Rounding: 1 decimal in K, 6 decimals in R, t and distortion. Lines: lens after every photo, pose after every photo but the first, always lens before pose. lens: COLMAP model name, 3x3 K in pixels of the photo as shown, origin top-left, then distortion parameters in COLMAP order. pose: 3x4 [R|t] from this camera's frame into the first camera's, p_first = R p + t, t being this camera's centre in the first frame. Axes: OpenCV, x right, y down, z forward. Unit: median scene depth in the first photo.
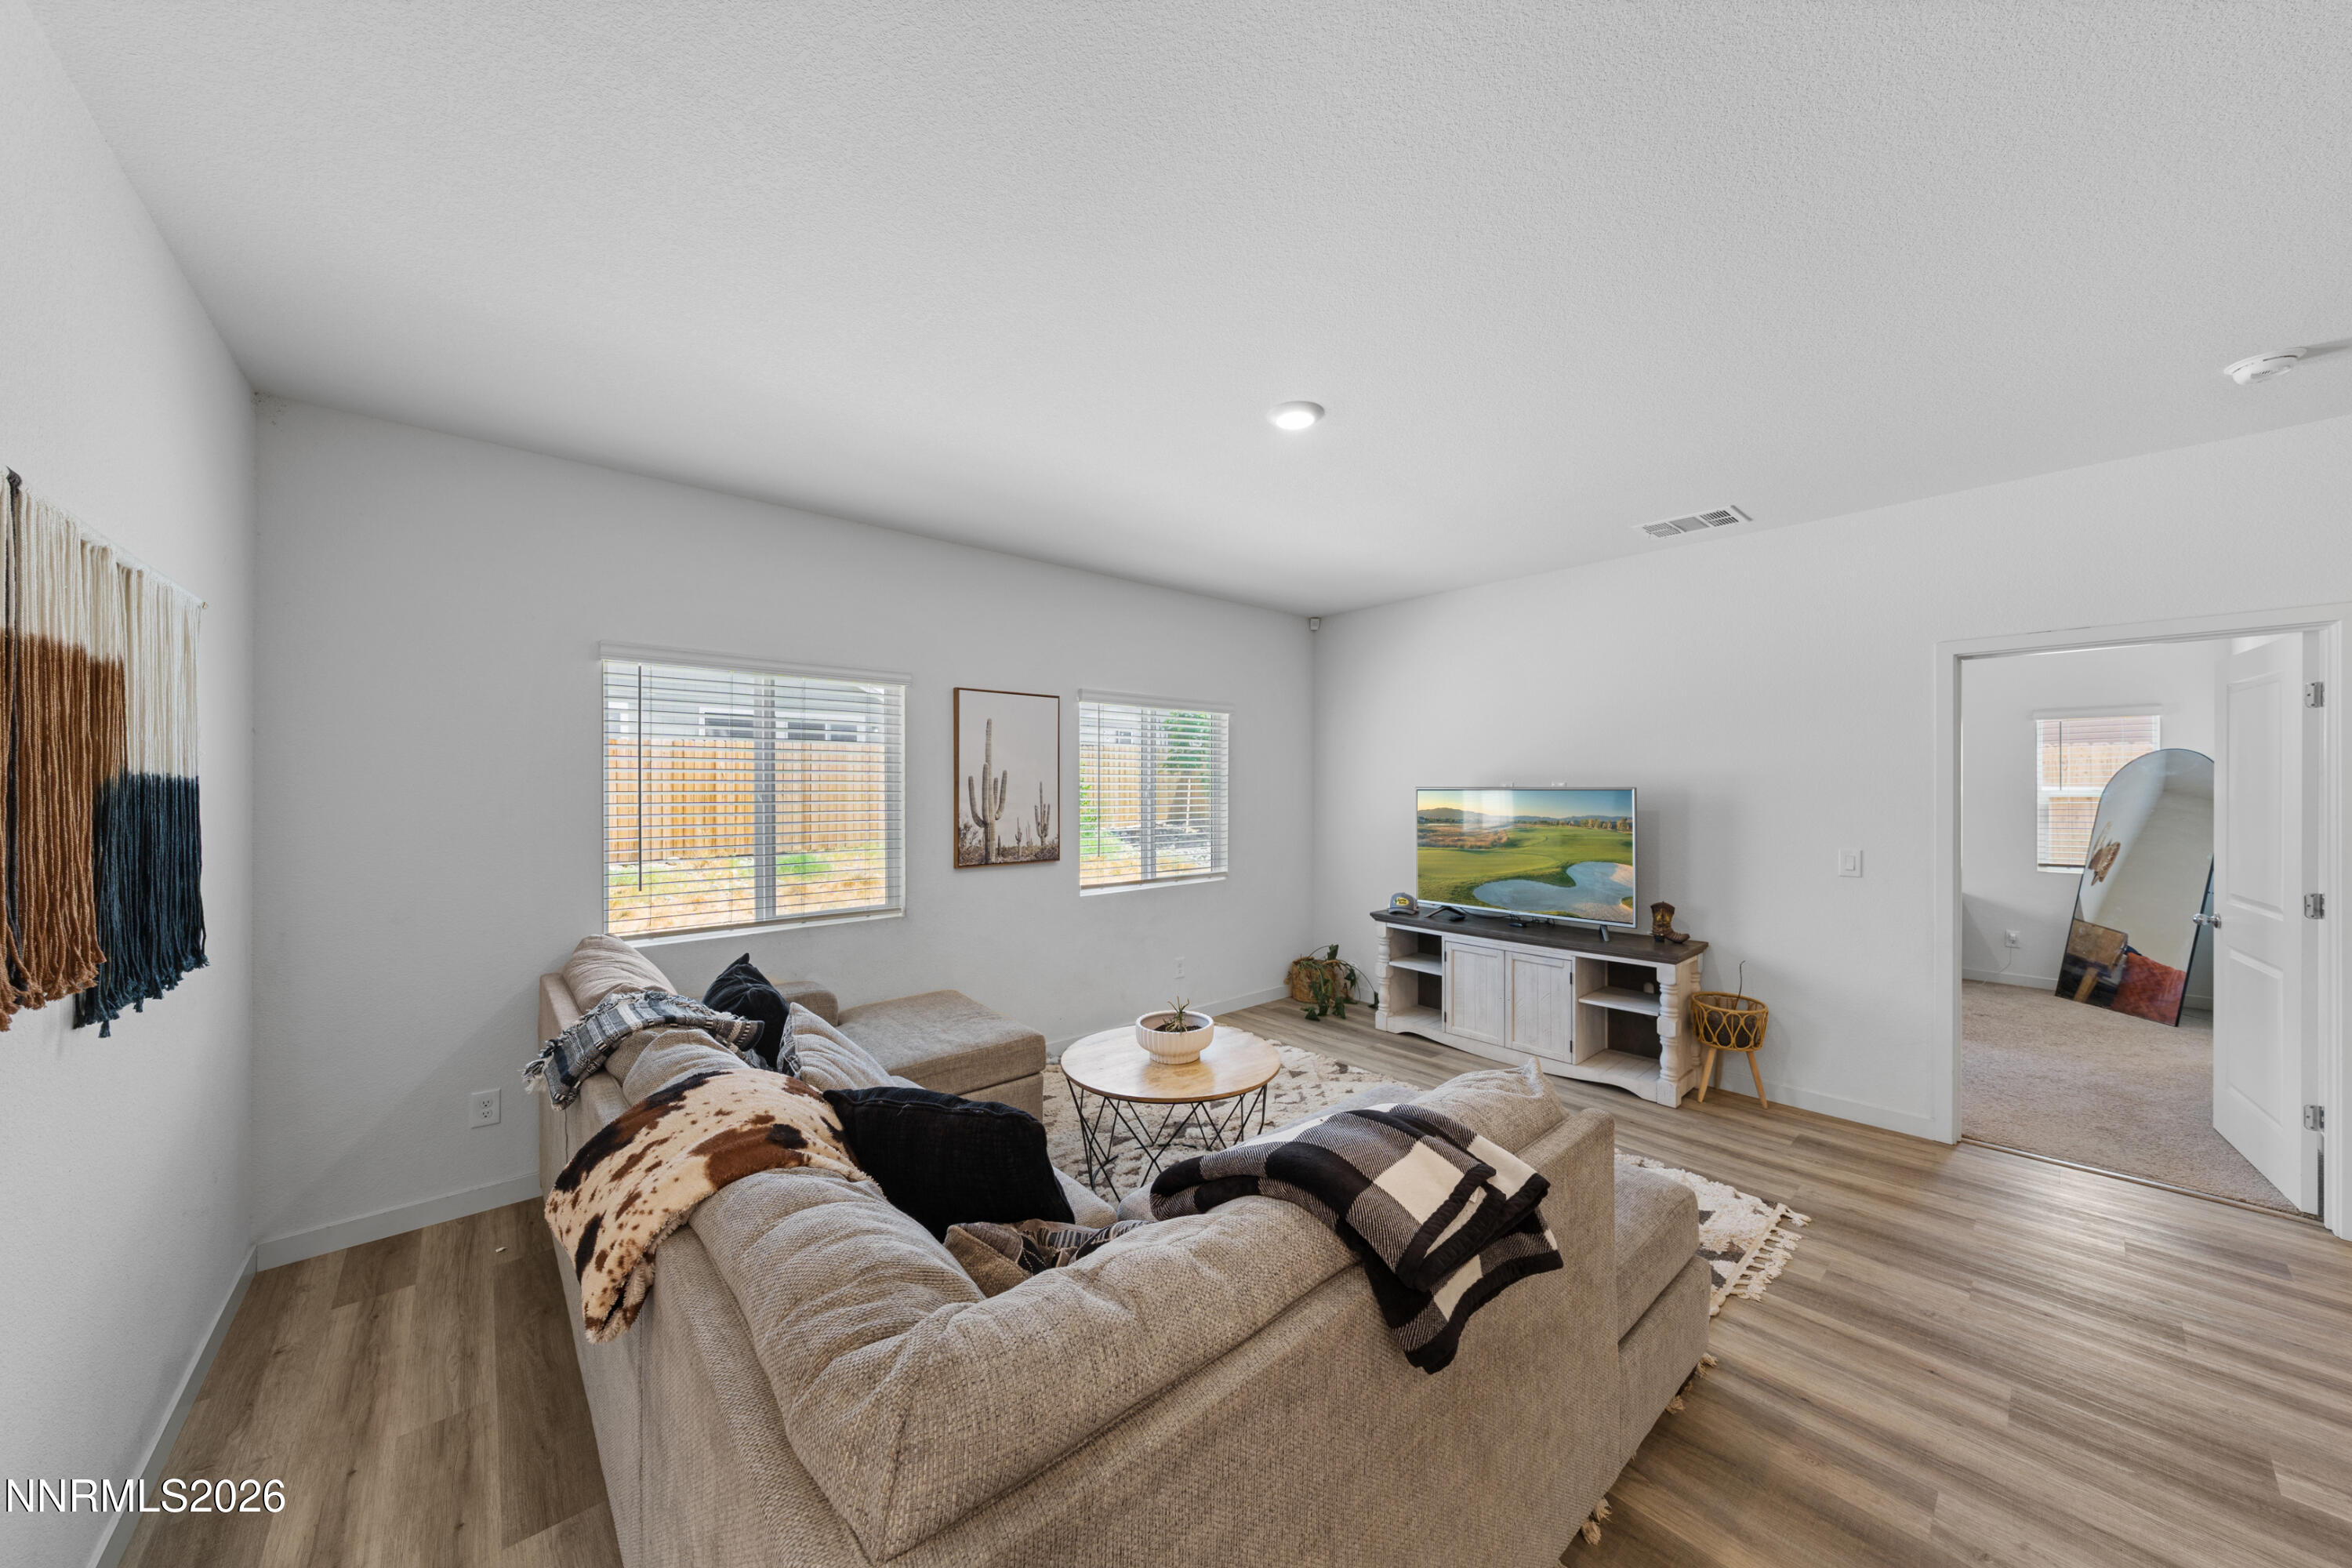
lens RADIAL K [[799.5, 0, 1185.5], [0, 799.5, 780.5], [0, 0, 1]] dist [-0.001804, 0.001052]
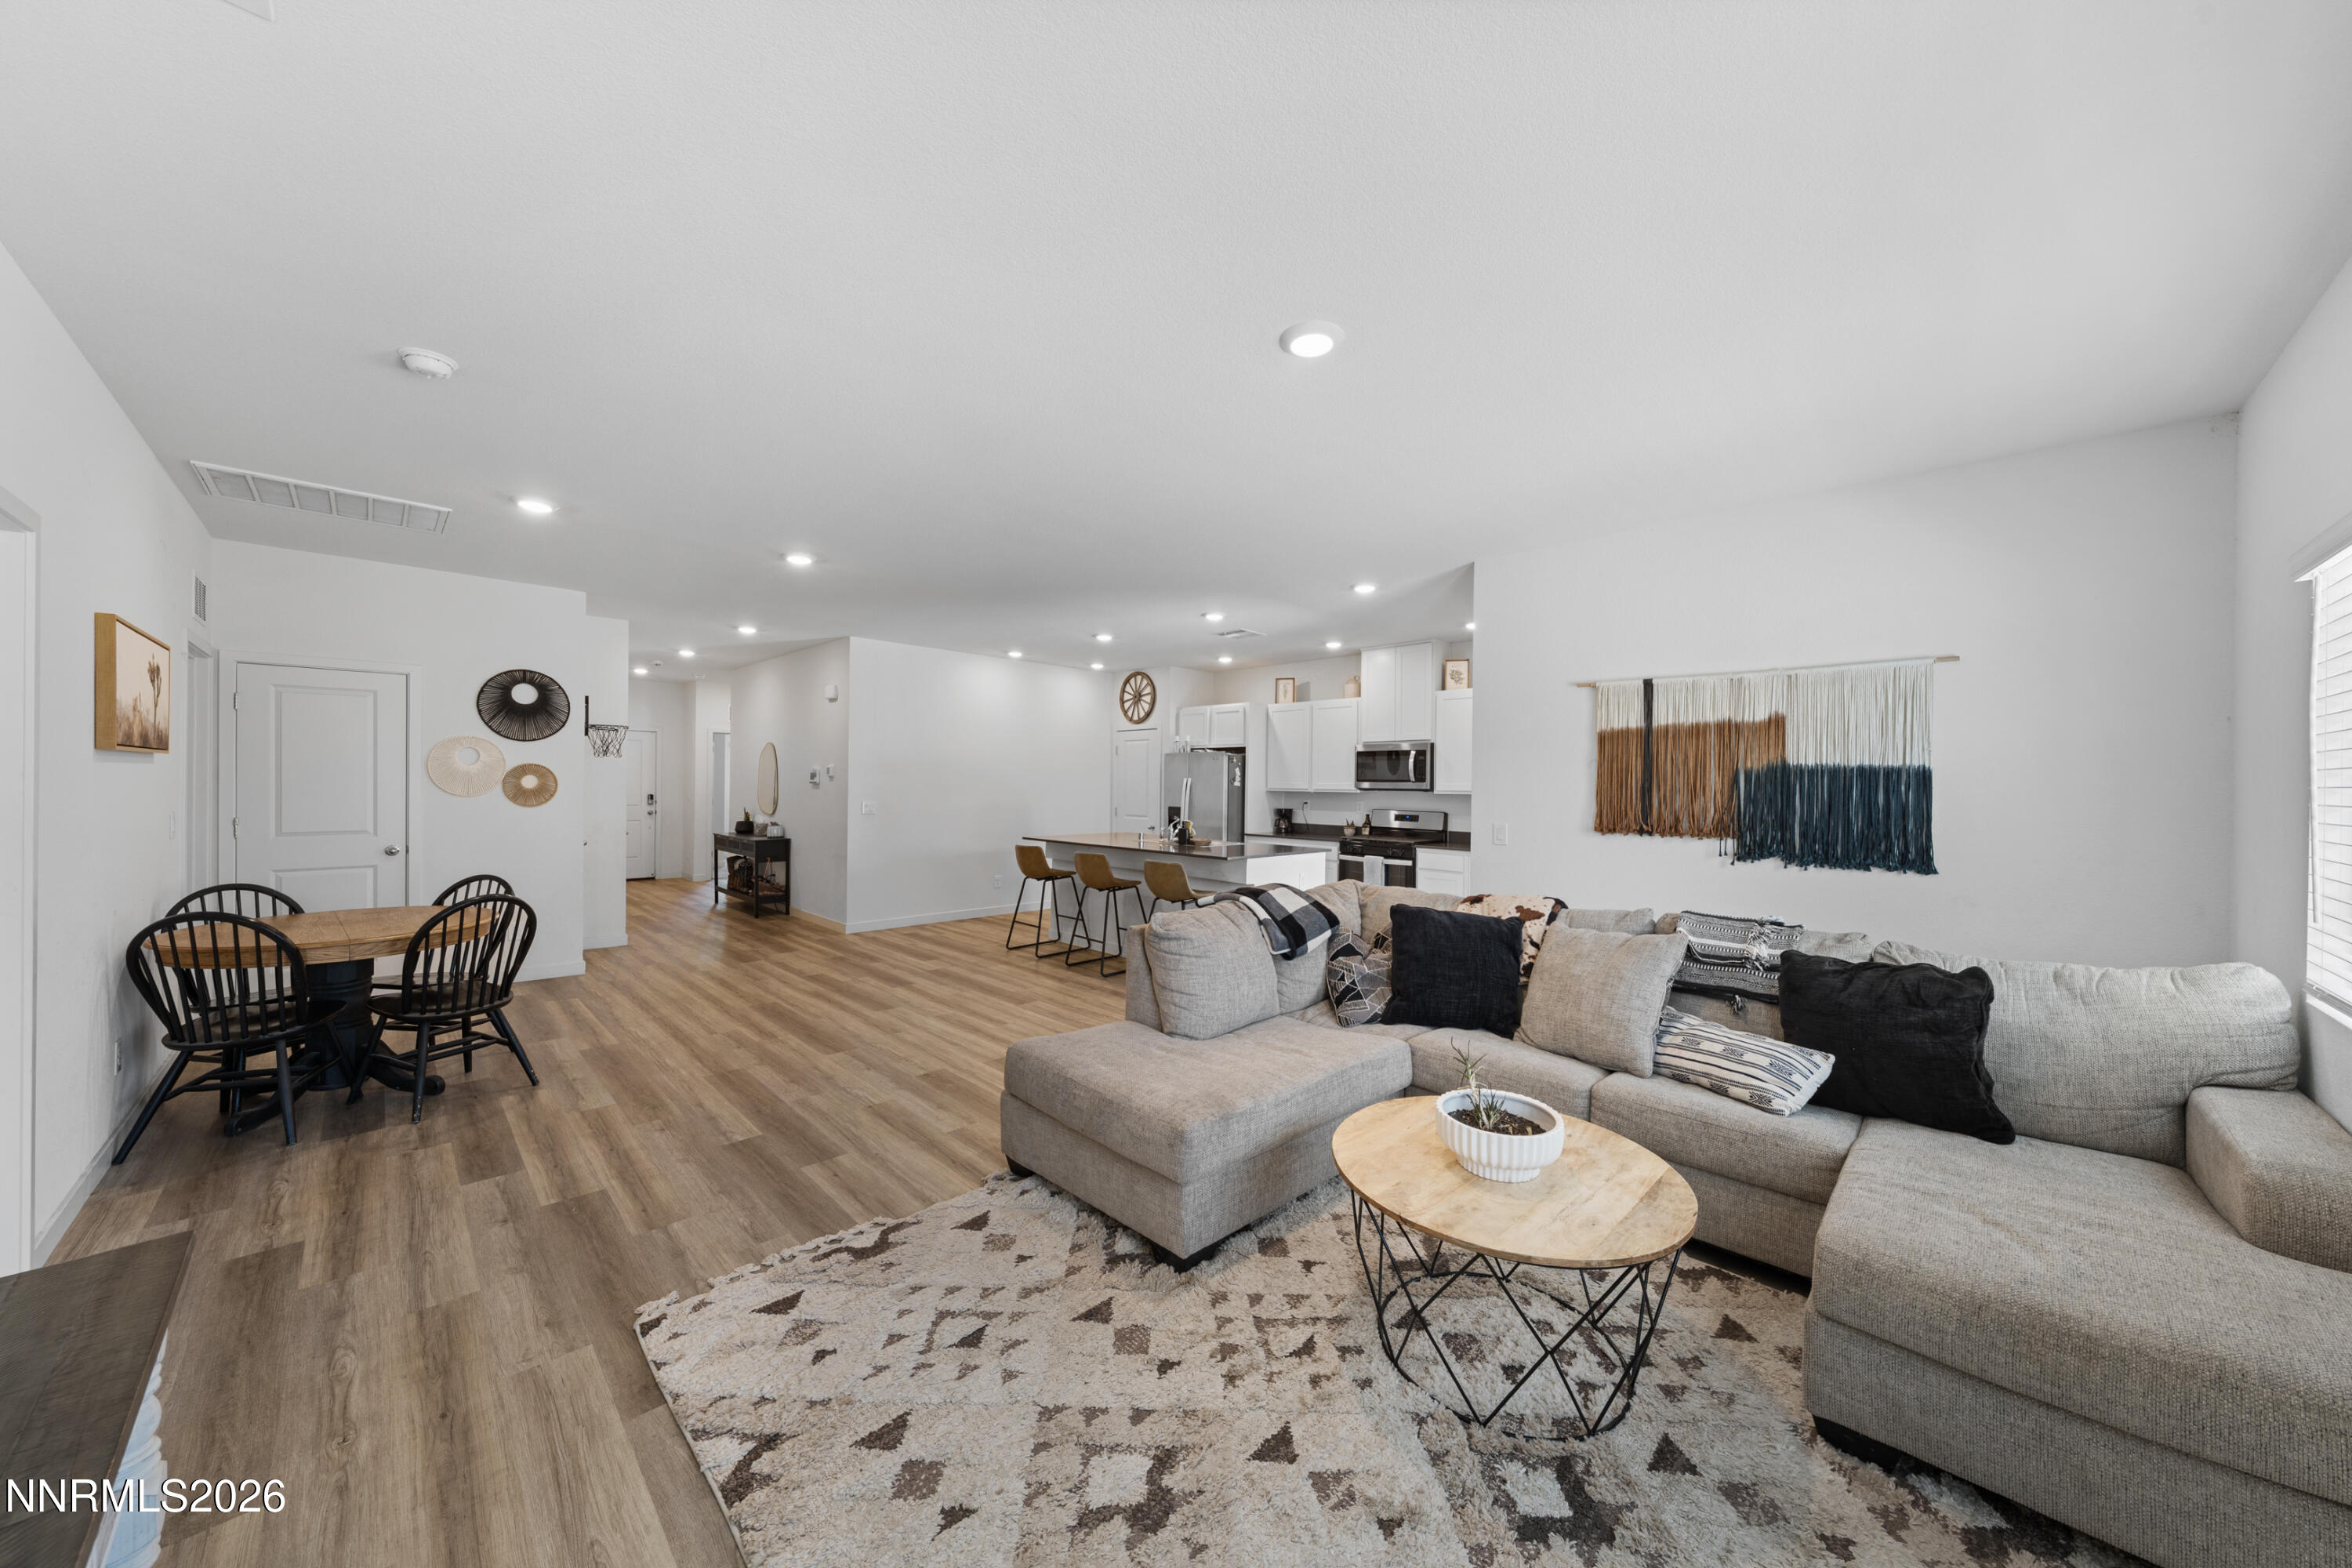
lens RADIAL K [[799.5, 0, 1177.9], [0, 799.5, 786.1], [0, 0, 1]] dist [-0.001804, 0.001052]
pose [[-0.998471, -0.011503, -0.054073, 0.207850], [-0.011406, 0.999933, -0.002102, 0.028993], [0.054094, -0.001482, -0.998535, 1.192655]]
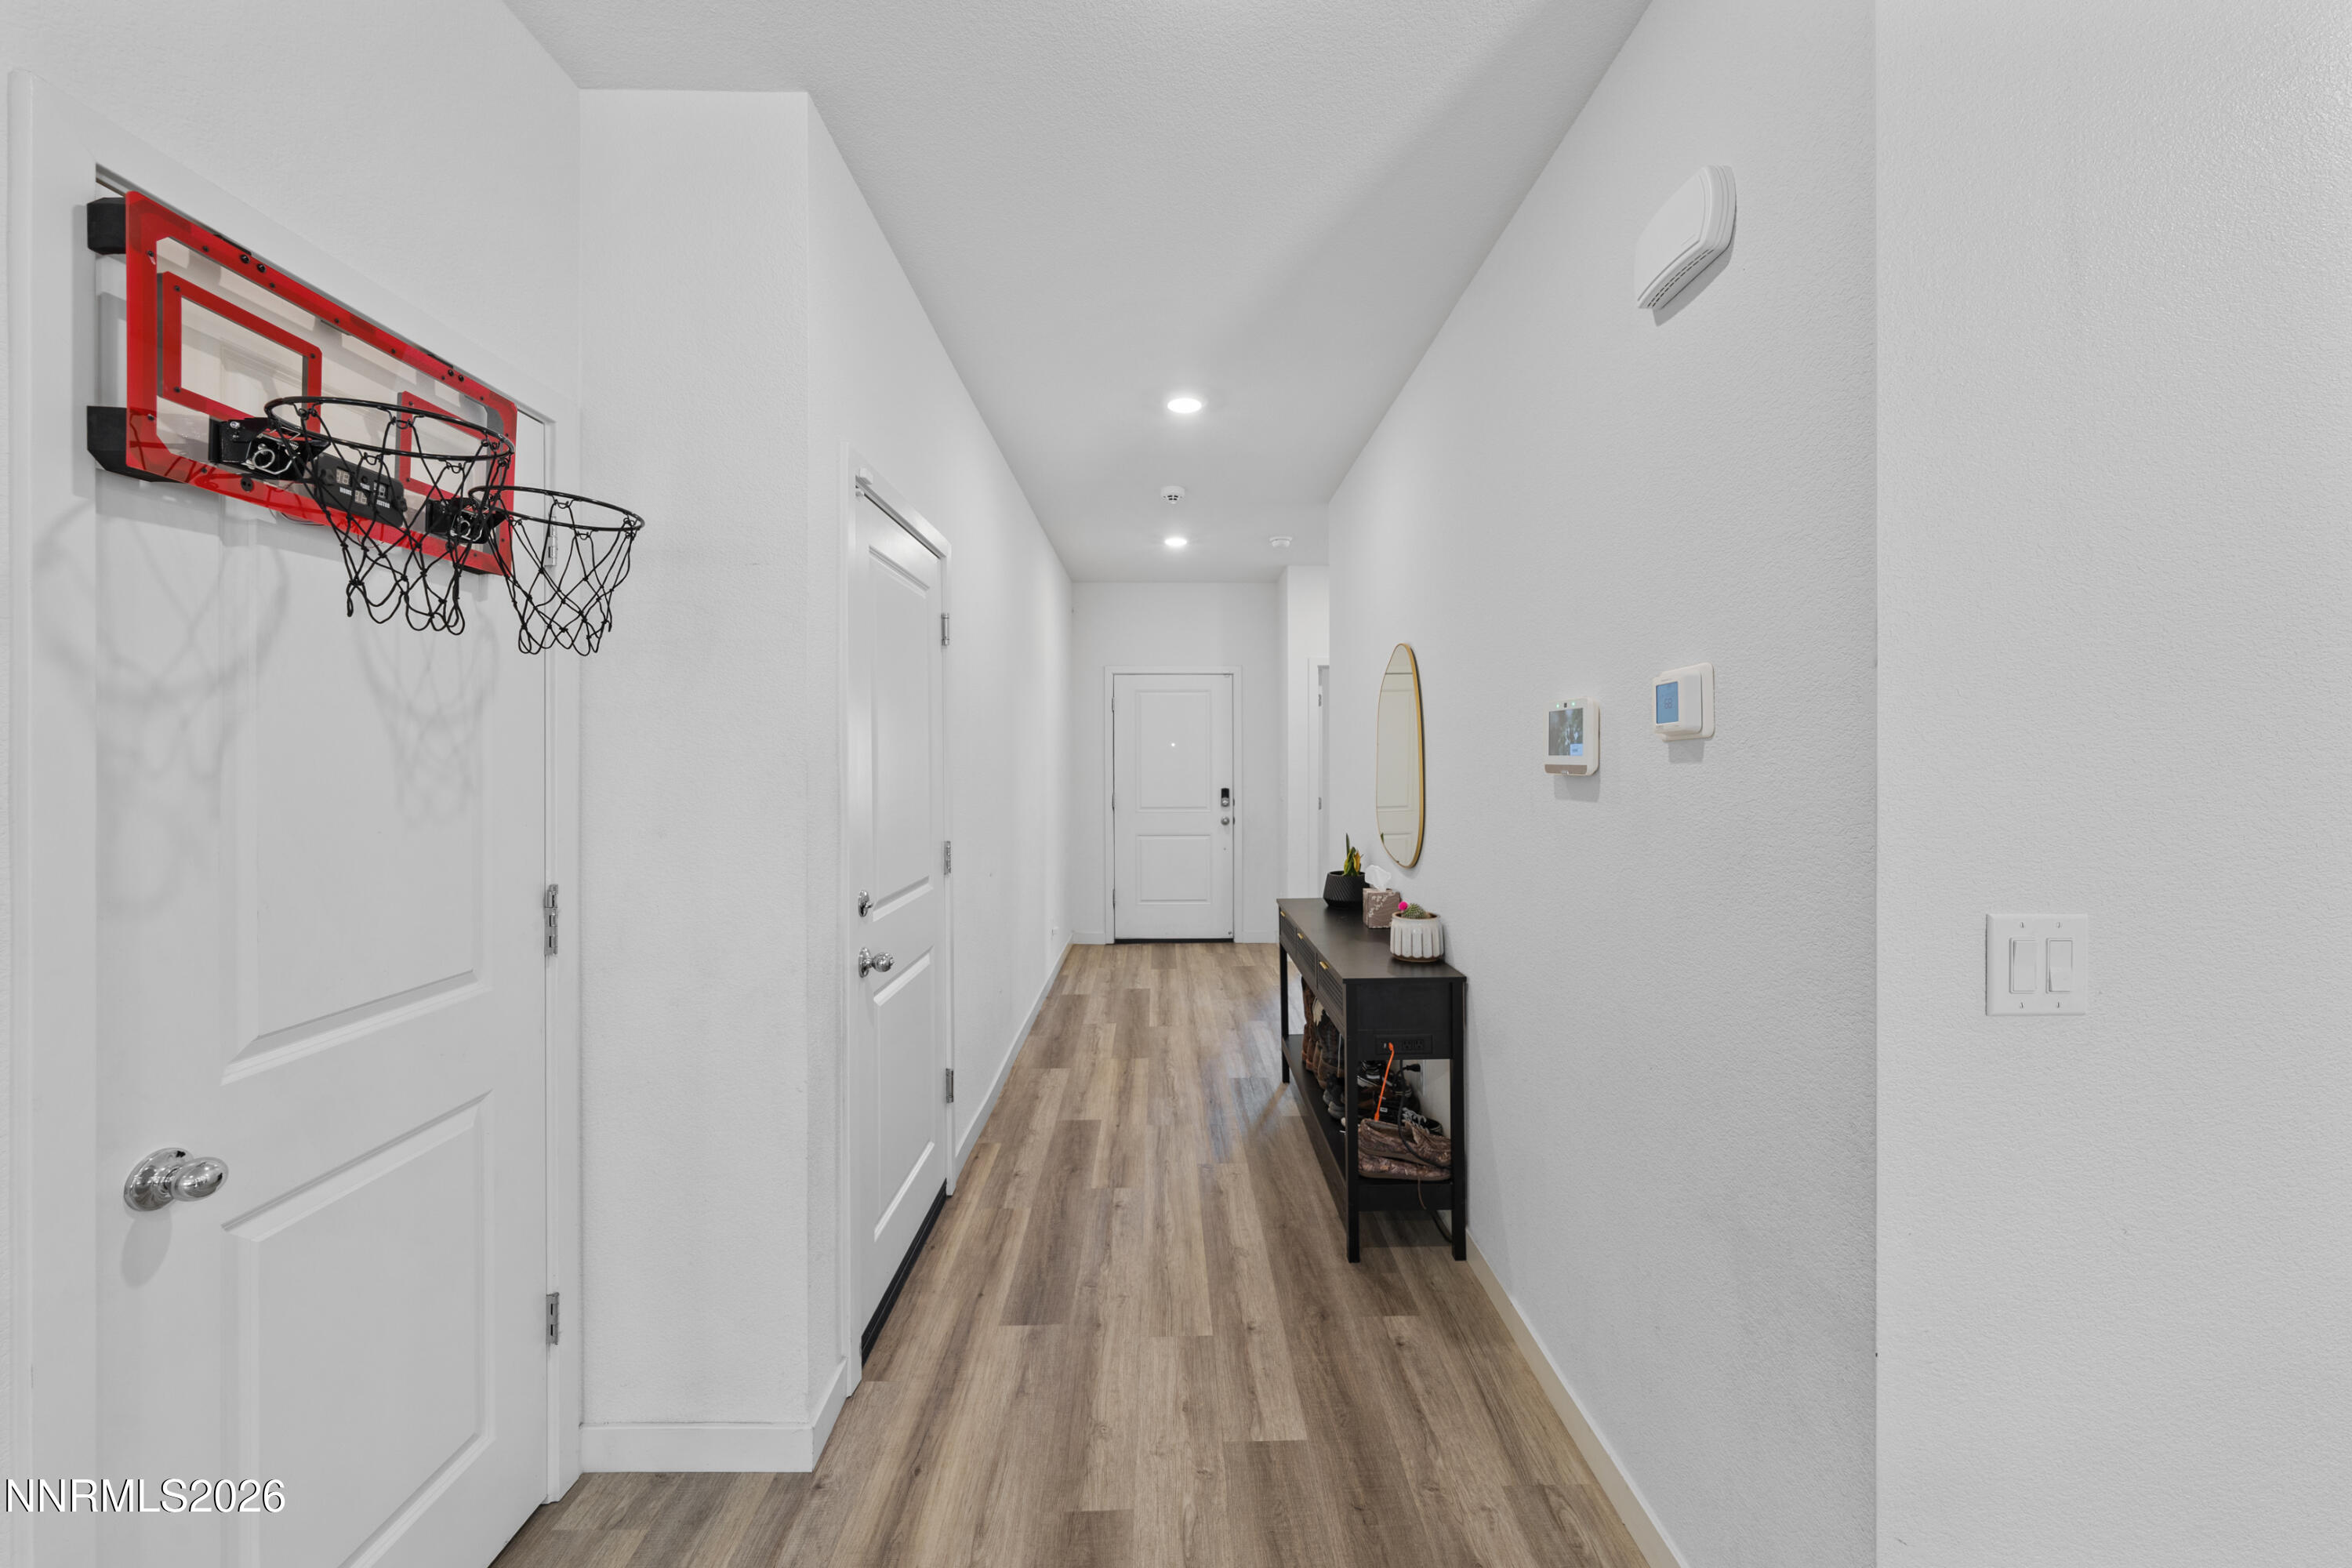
lens RADIAL K [[858.8, 0, 1157.0], [0, 858.8, 788.4], [0, 0, 1]] dist [-0.000812, 0.000038]
pose [[-0.739938, -0.021299, 0.672338, 0.841906], [-0.001835, 0.999559, 0.029646, 0.023576], [-0.672673, 0.020703, -0.739650, -0.308697]]
